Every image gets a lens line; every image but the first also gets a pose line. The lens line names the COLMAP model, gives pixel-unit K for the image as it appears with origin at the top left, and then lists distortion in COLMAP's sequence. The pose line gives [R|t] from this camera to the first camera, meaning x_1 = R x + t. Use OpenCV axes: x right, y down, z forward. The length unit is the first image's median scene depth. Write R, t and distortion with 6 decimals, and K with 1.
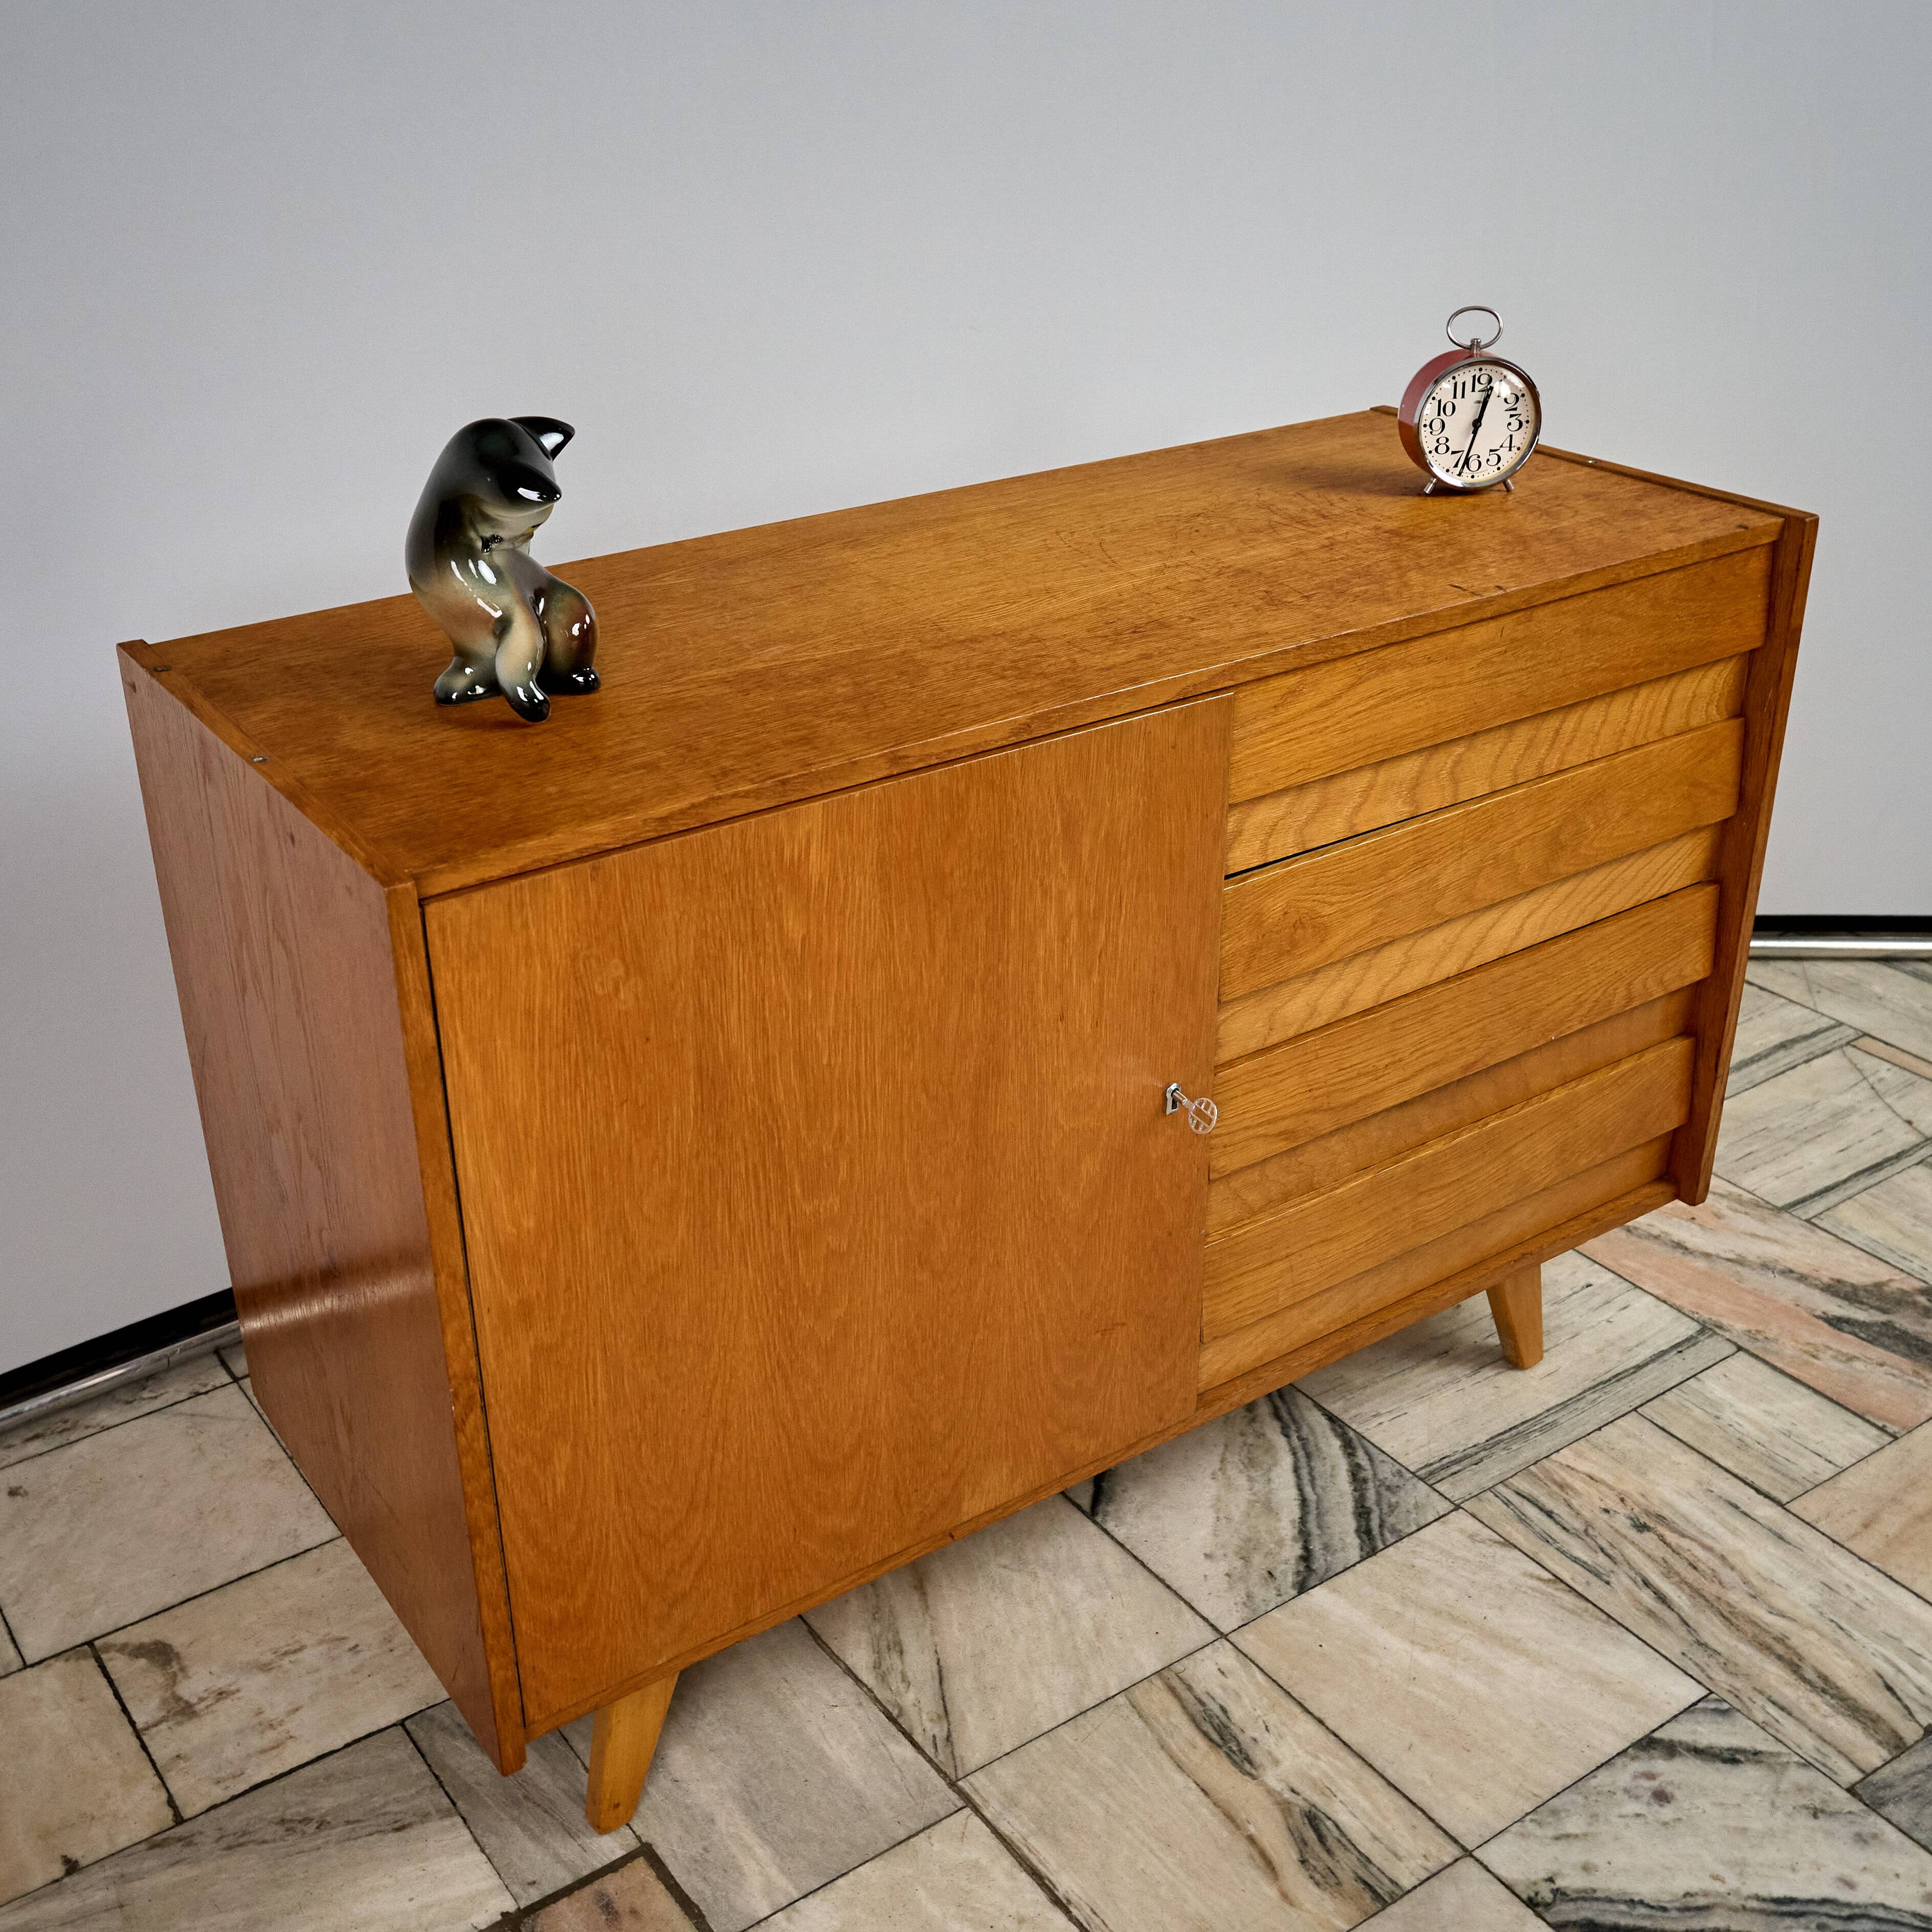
lens RADIAL K [[2251.2, 0, 921.4], [0, 2251.2, 977.8], [0, 0, 1]] dist [-0.011381, 0.000000]
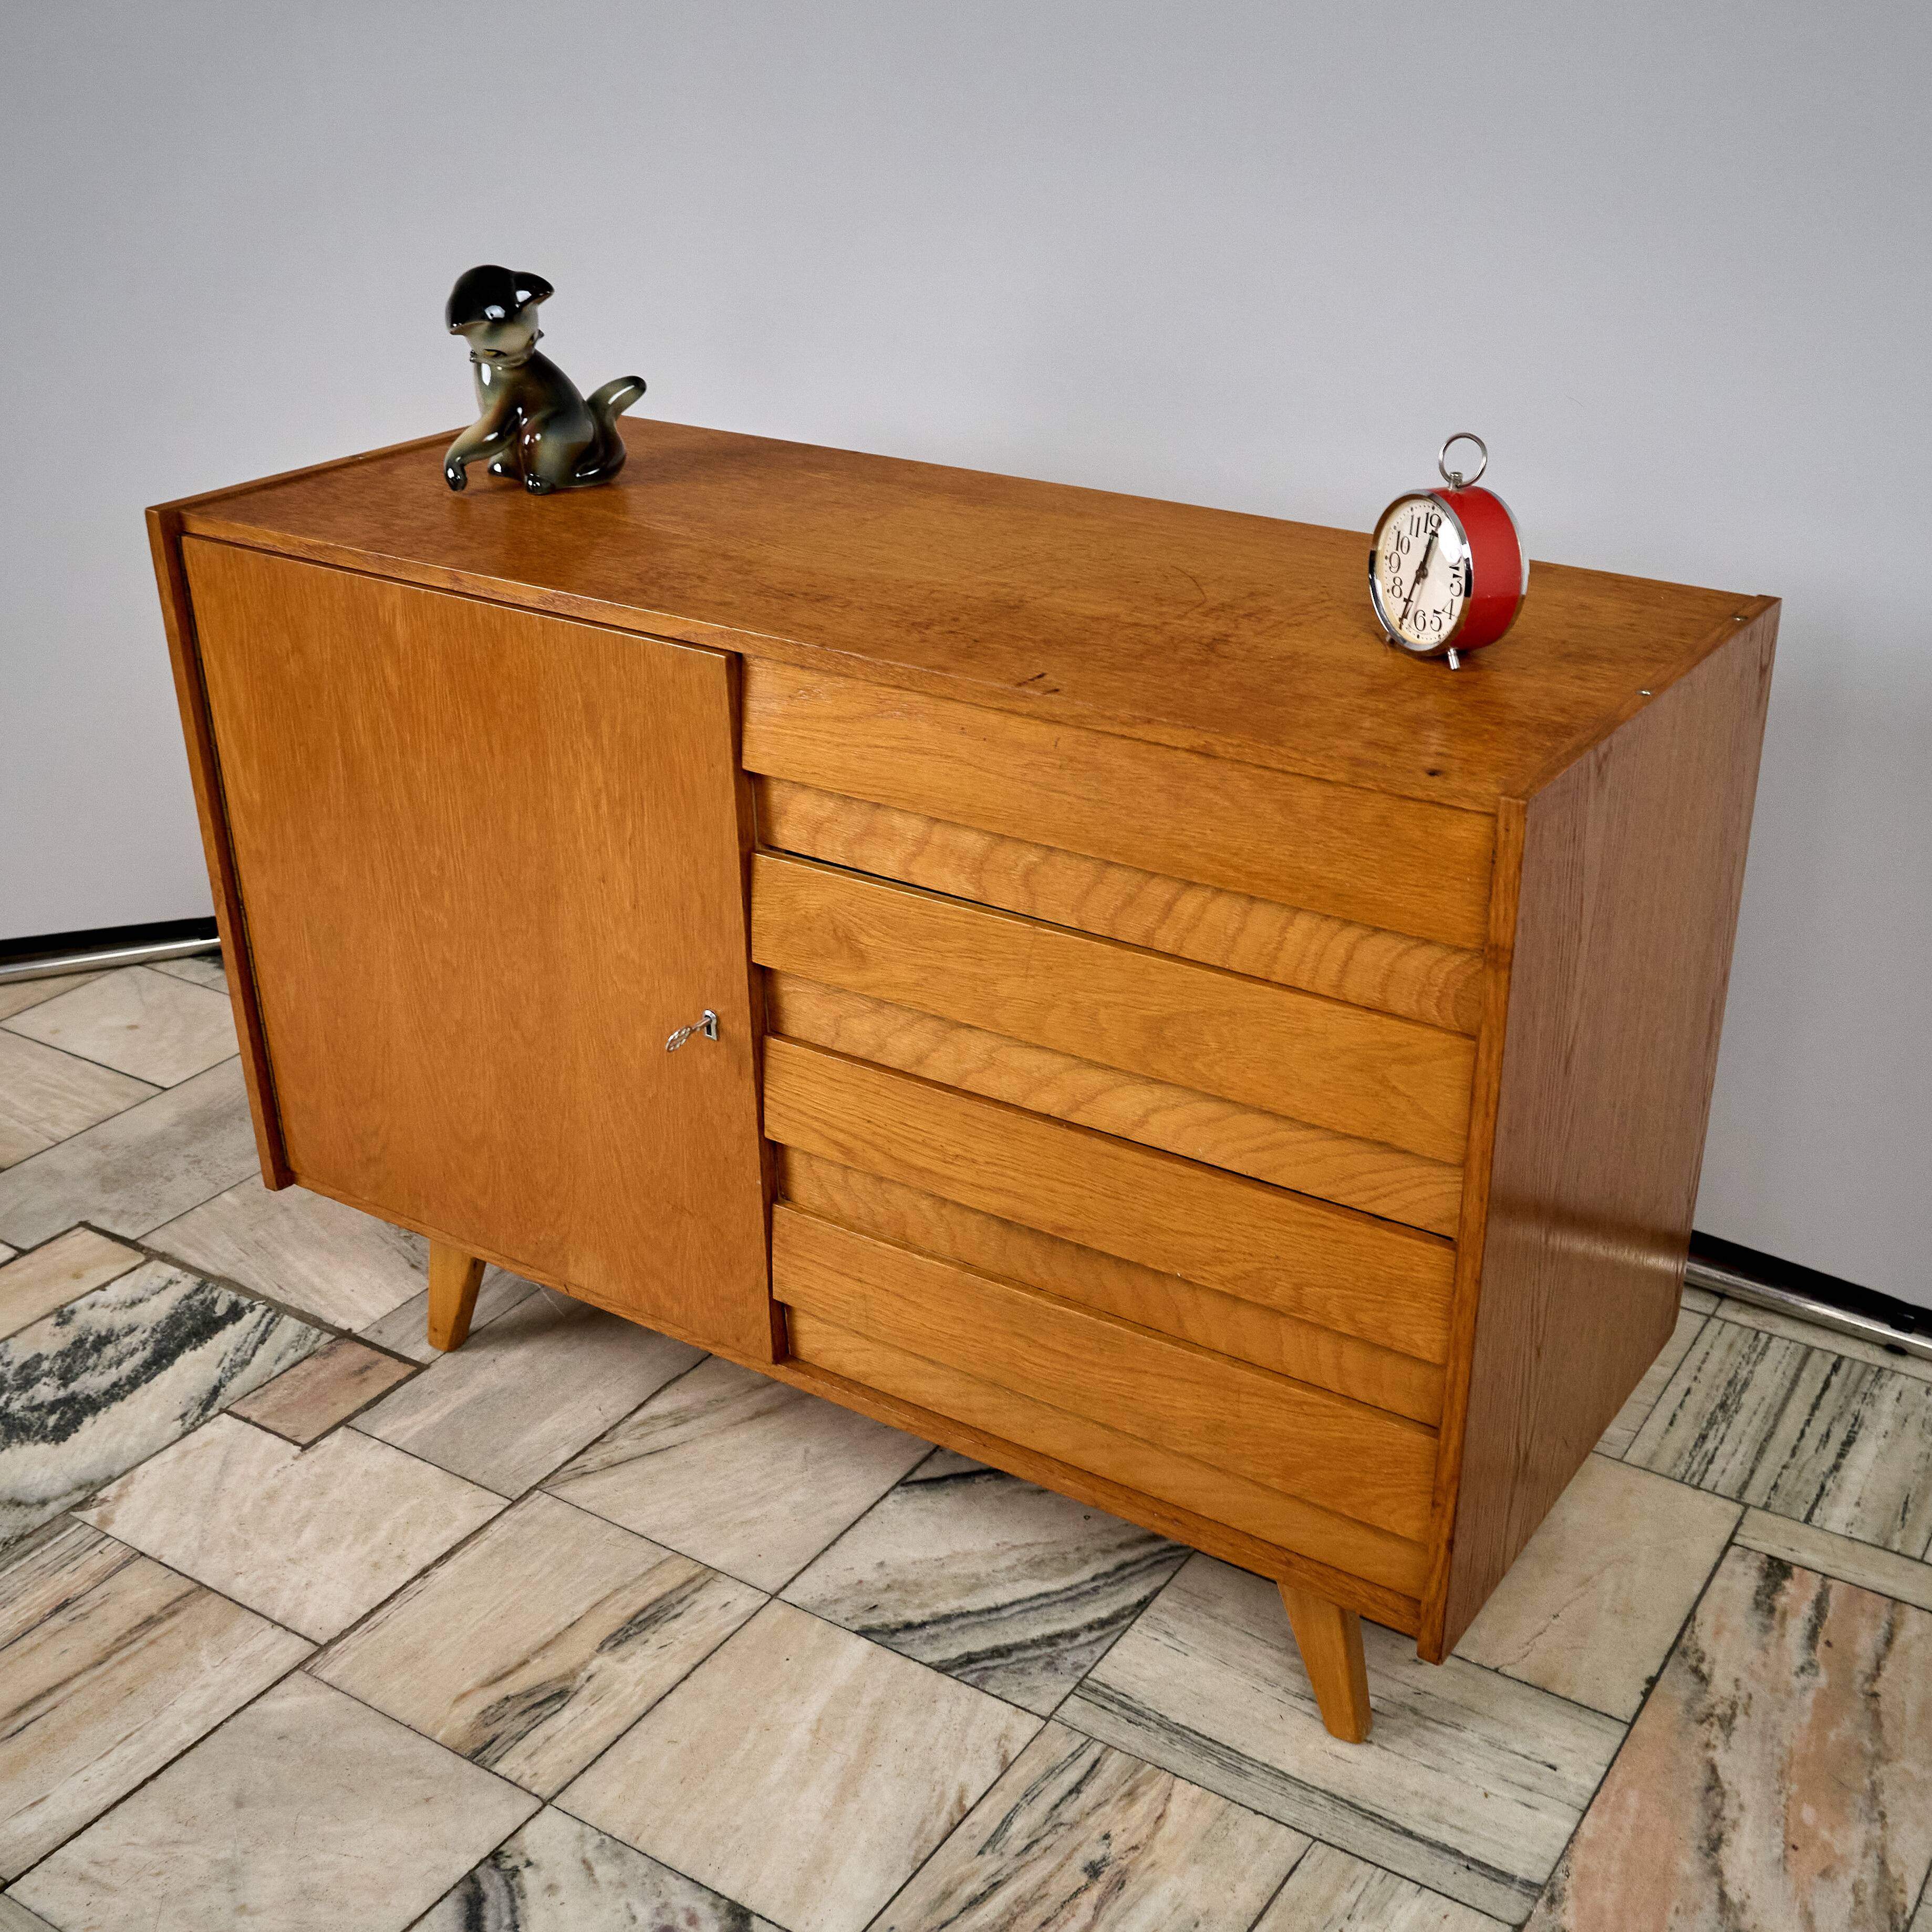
lens RADIAL K [[2288.3, 0, 1077.5], [0, 2288.3, 1017.3], [0, 0, 1]] dist [-0.008998, 0.000000]
pose [[0.408180, 0.427924, -0.806393, 1.010535], [-0.427418, 0.870114, 0.245388, -0.277316], [0.806662, 0.244504, 0.538066, 0.534143]]
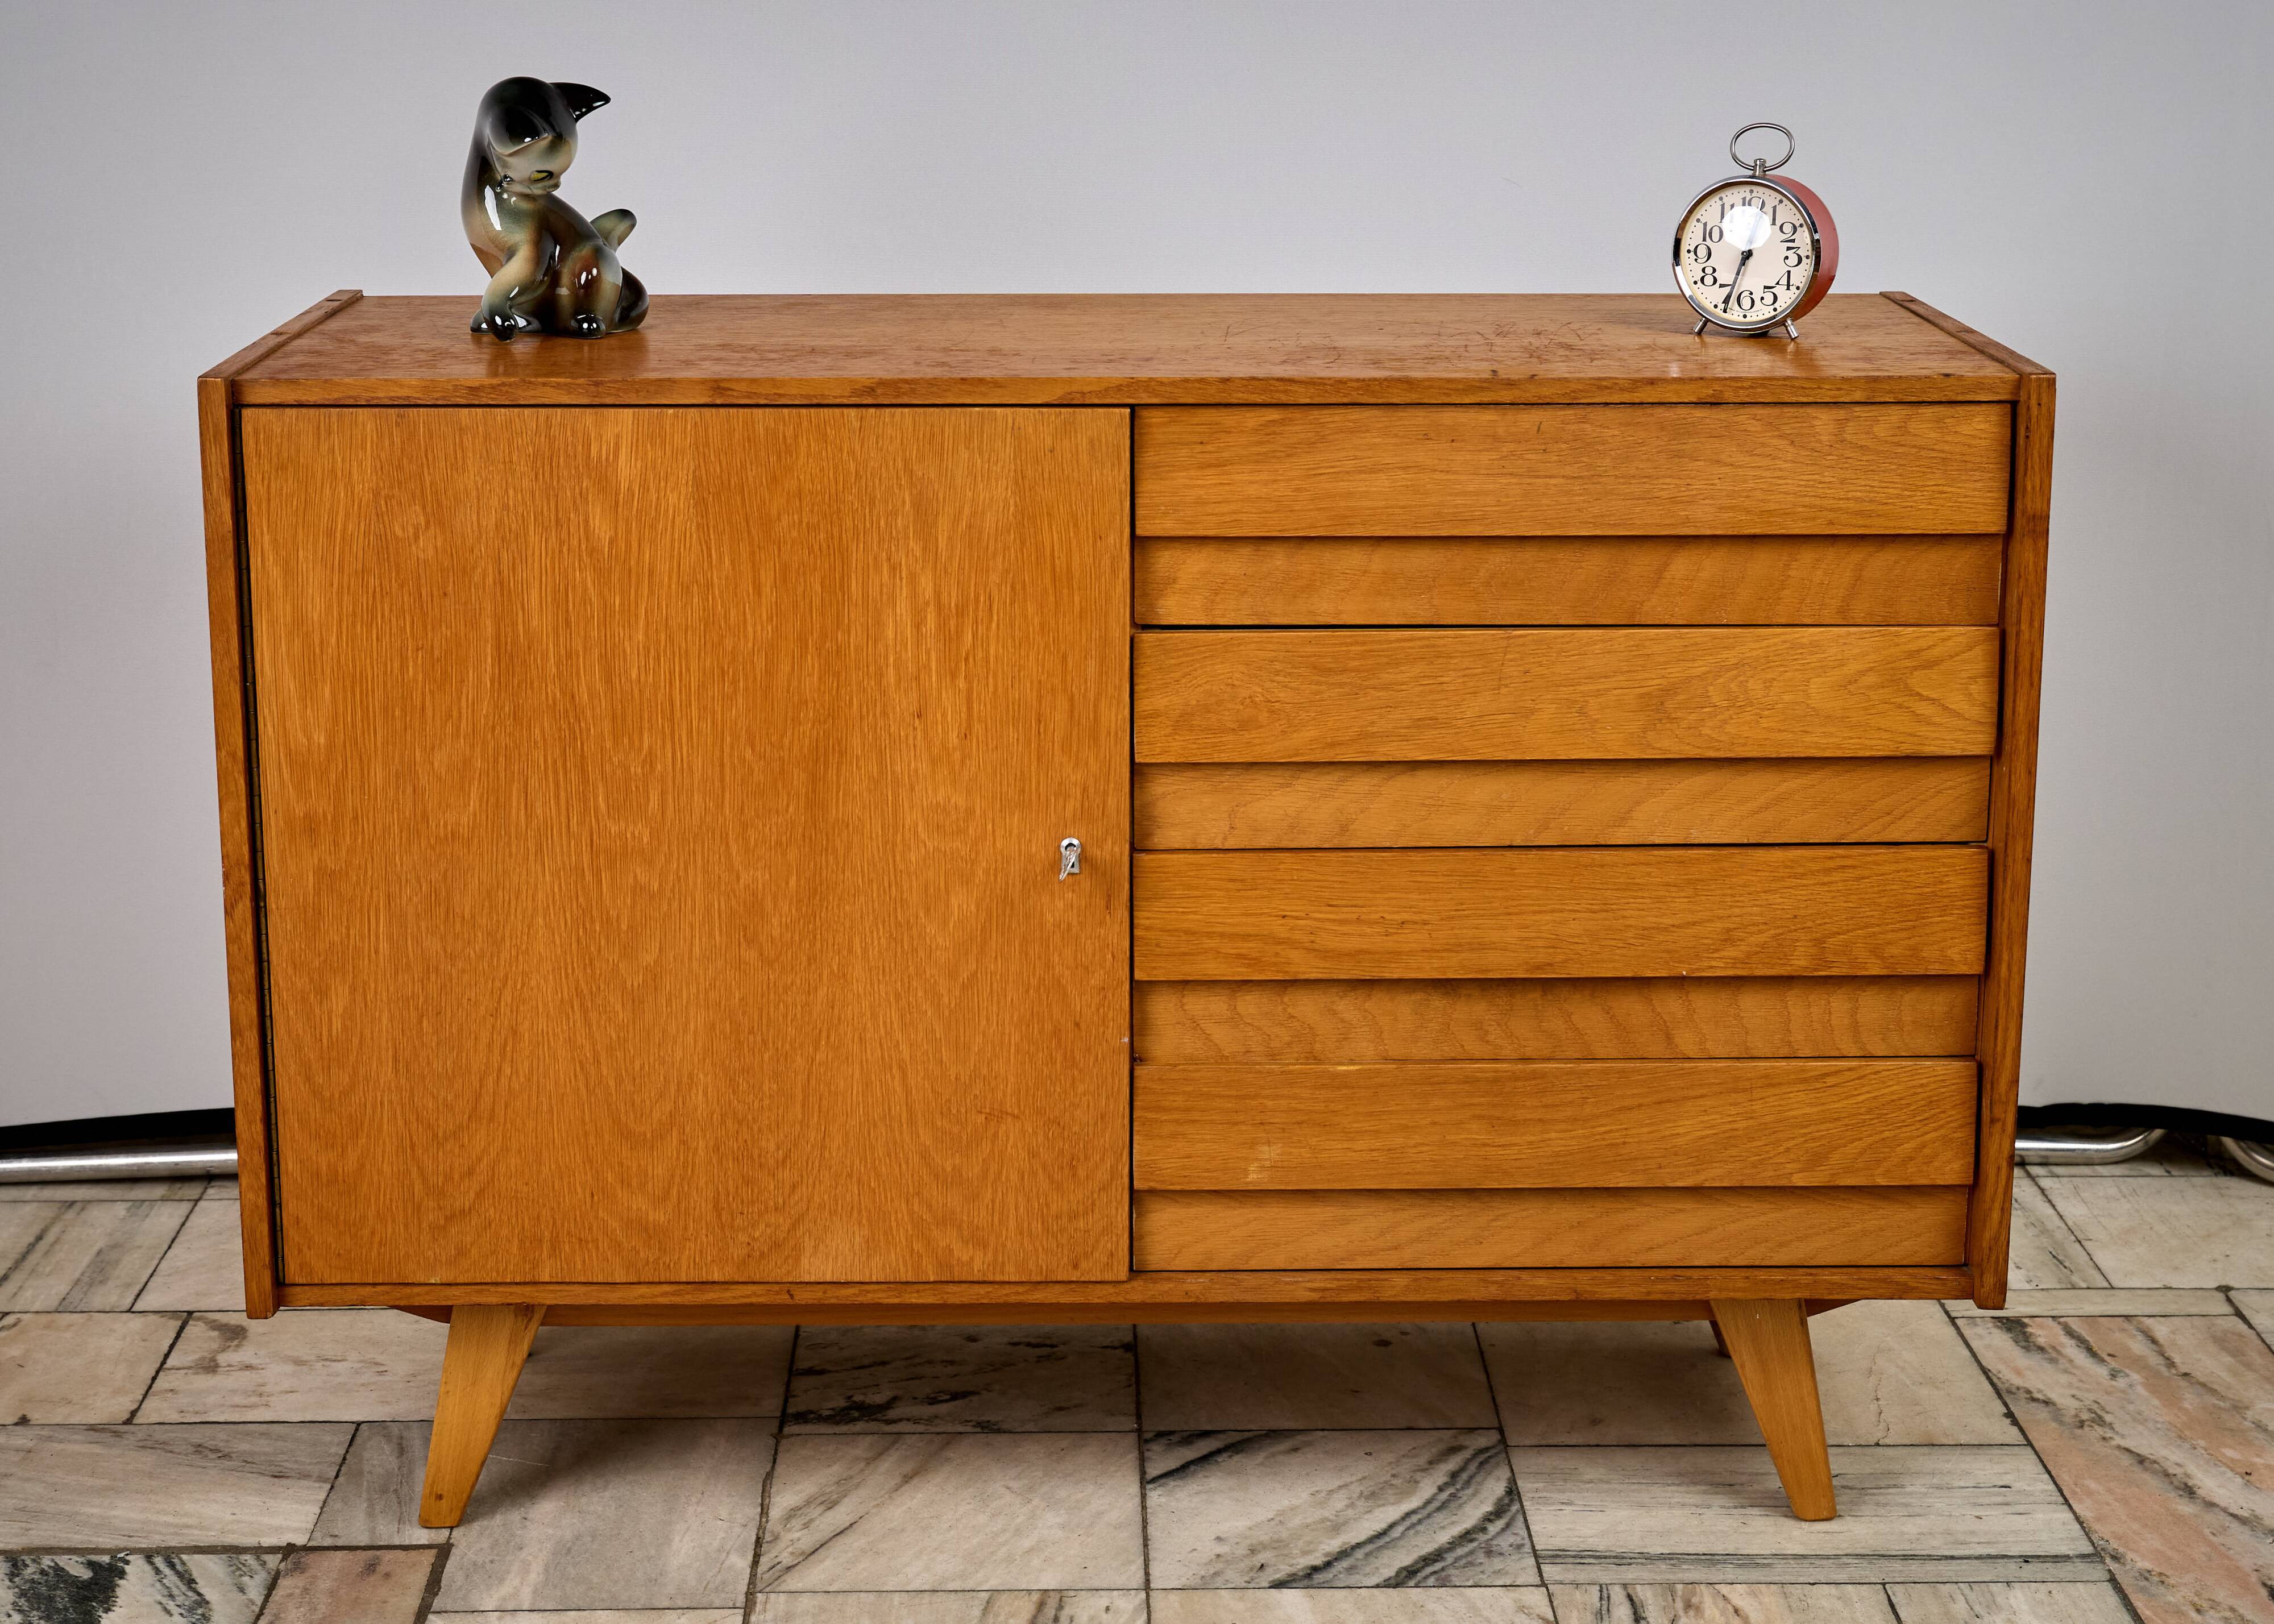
lens RADIAL K [[3921.3, 0, 1095.8], [0, 3921.3, 780.8], [0, 0, 1]] dist [0.018212, 0.000000]
pose [[0.832173, 0.144769, -0.535285, 0.941484], [-0.262969, 0.952897, -0.151108, 0.254946], [0.488196, 0.266512, 0.831045, -0.332975]]
